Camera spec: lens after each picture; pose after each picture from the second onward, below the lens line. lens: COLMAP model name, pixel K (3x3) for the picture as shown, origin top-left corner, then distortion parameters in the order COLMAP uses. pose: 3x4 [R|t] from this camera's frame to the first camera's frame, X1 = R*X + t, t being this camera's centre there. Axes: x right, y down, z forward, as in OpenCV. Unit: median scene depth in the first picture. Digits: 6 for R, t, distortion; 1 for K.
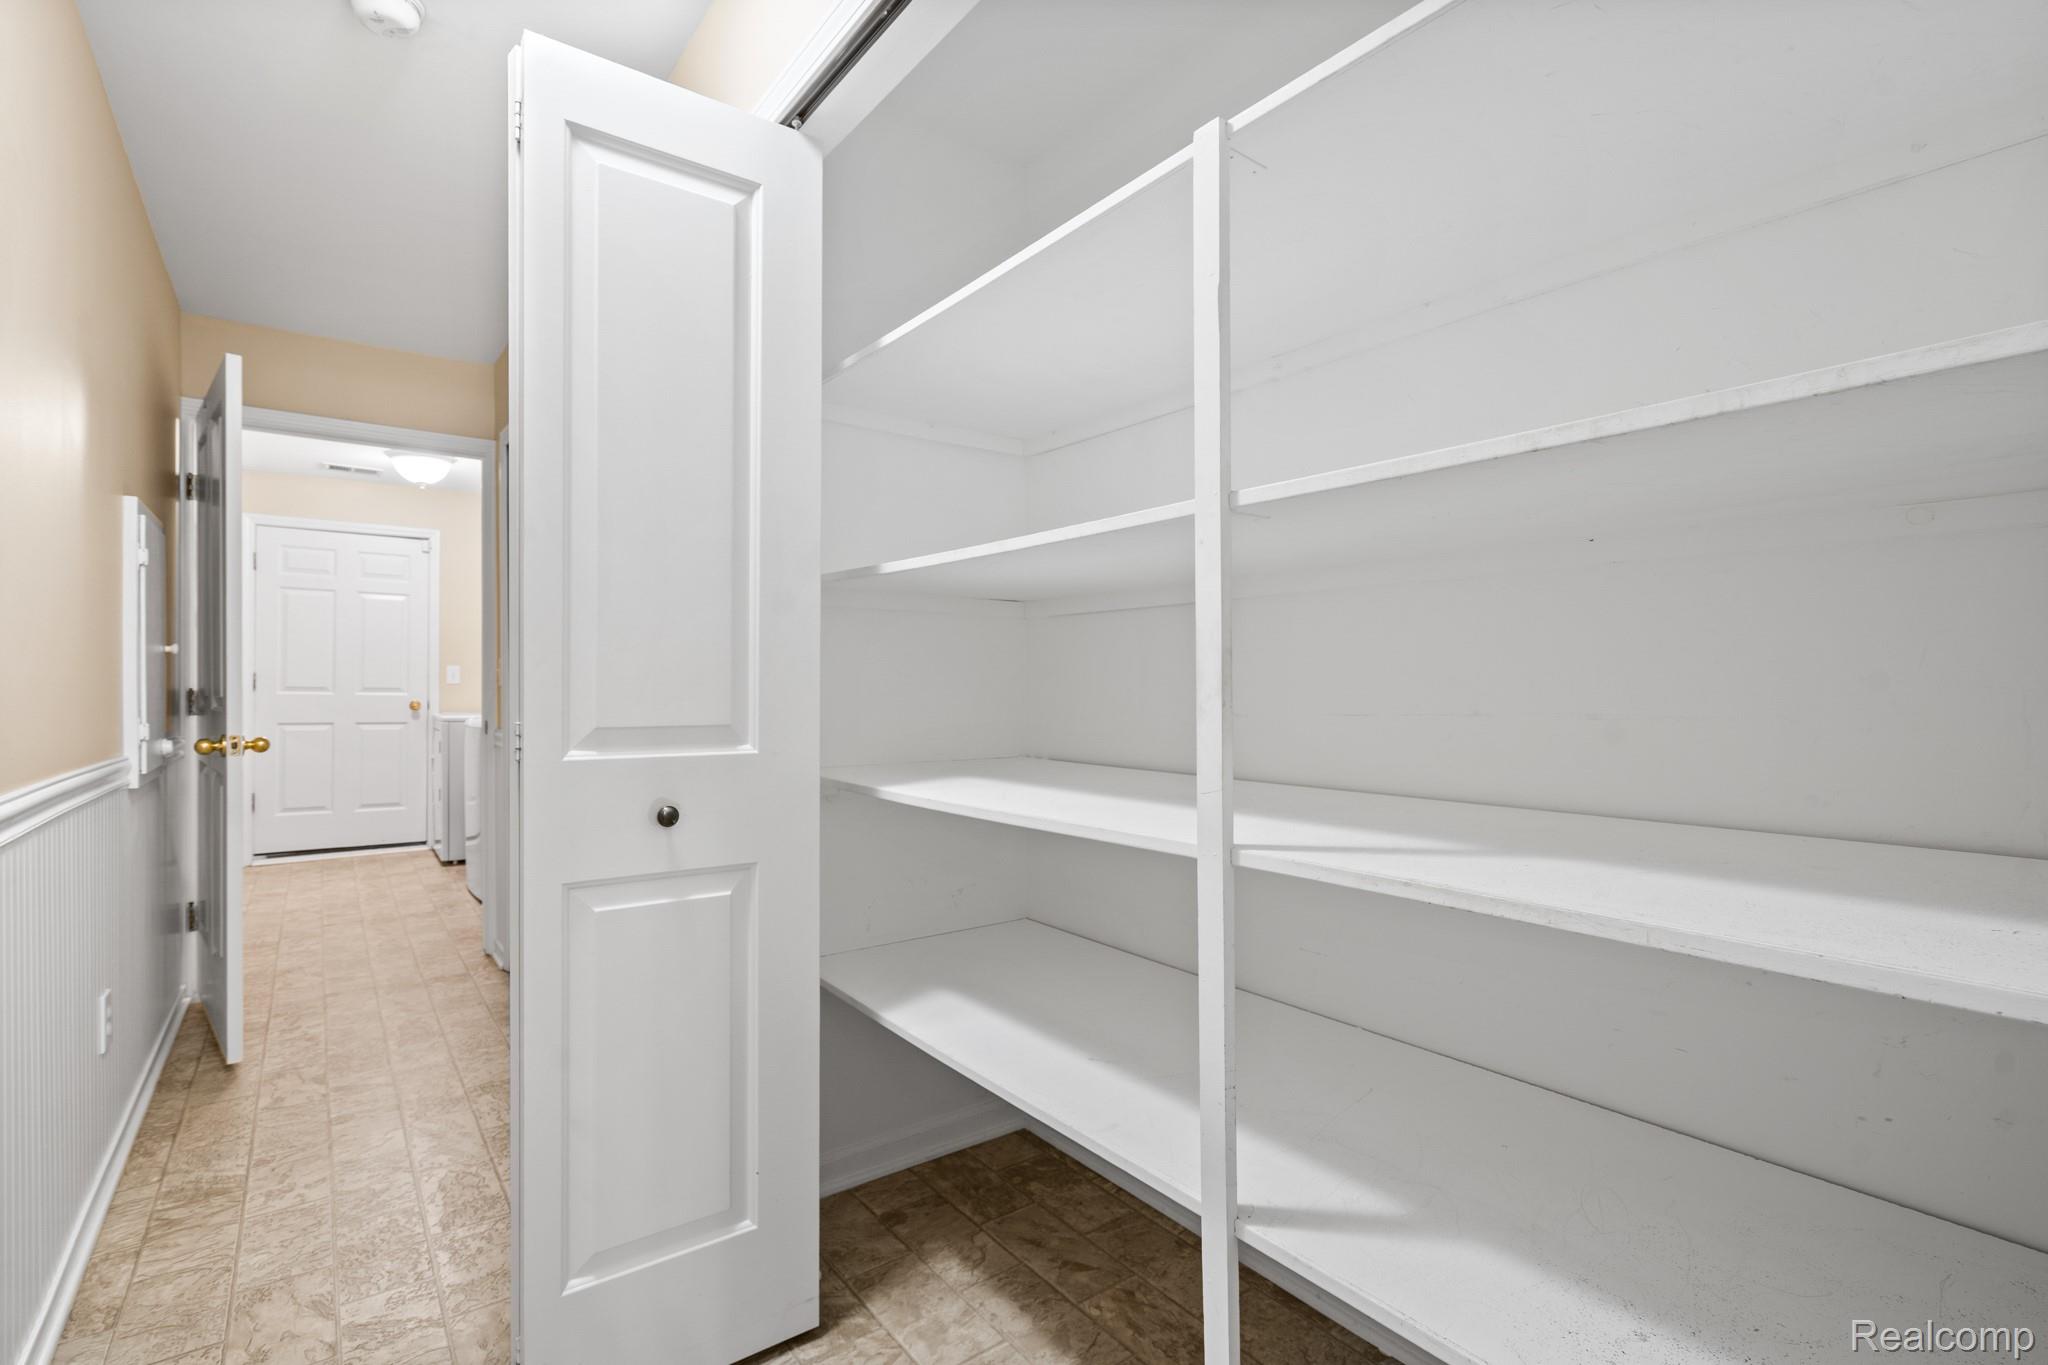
lens RADIAL K [[949.9, 0, 1022.2], [0, 949.9, 691.8], [0, 0, 1]] dist [-0.009843, 0.003701]
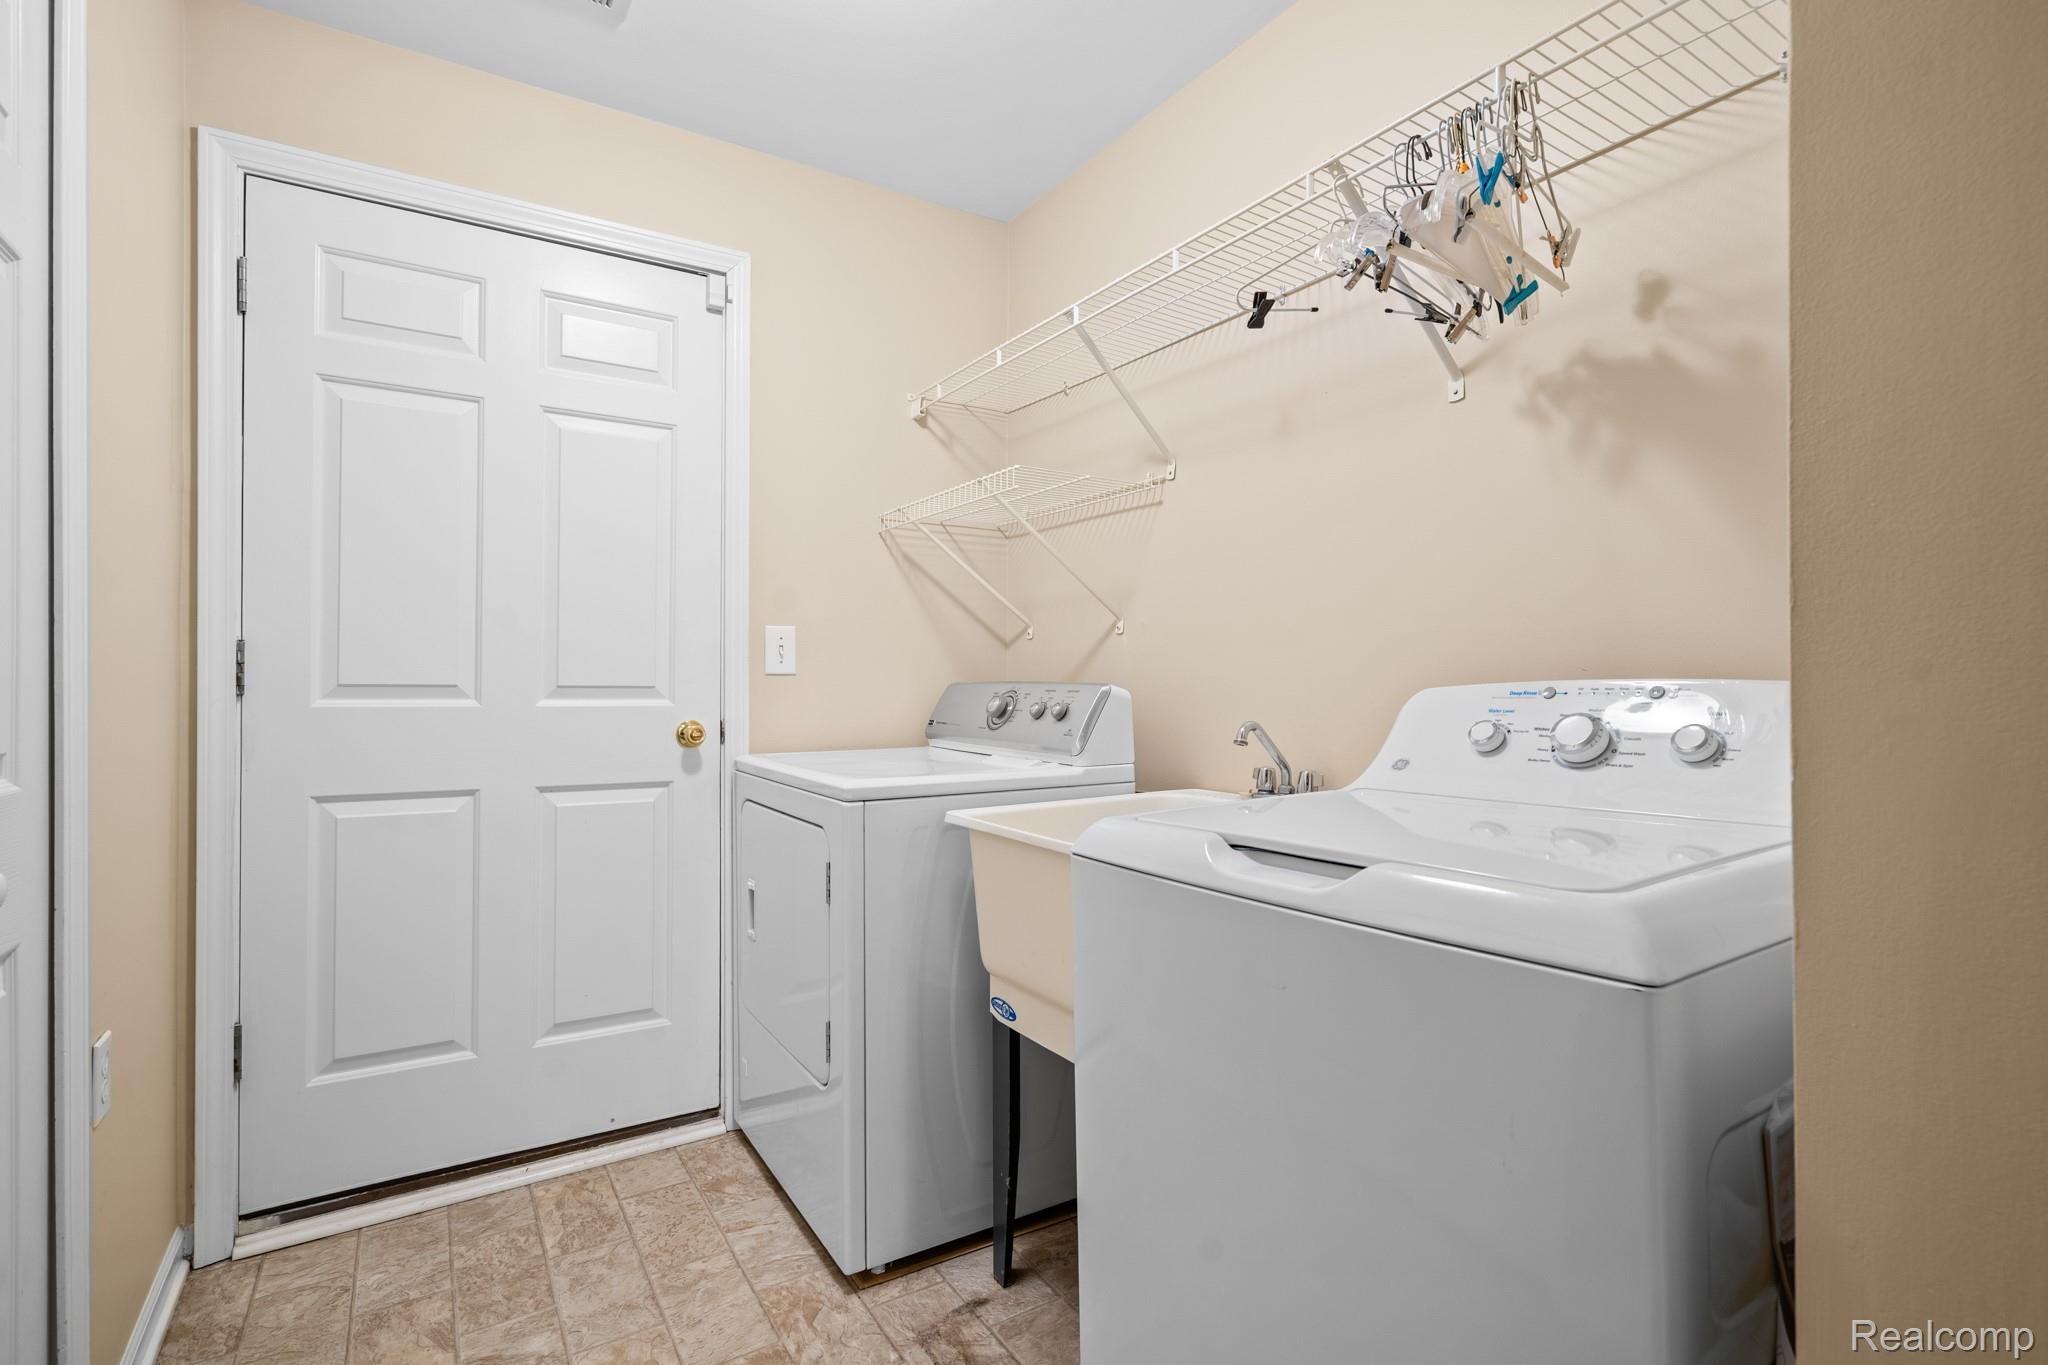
lens RADIAL K [[949.9, 0, 1026.3], [0, 949.9, 673.0], [0, 0, 1]] dist [-0.009843, 0.003701]
pose [[0.996963, -0.013593, -0.076678, -0.077524], [0.013428, 0.999906, -0.002663, -0.000978], [0.076707, 0.001625, 0.997052, 0.103678]]
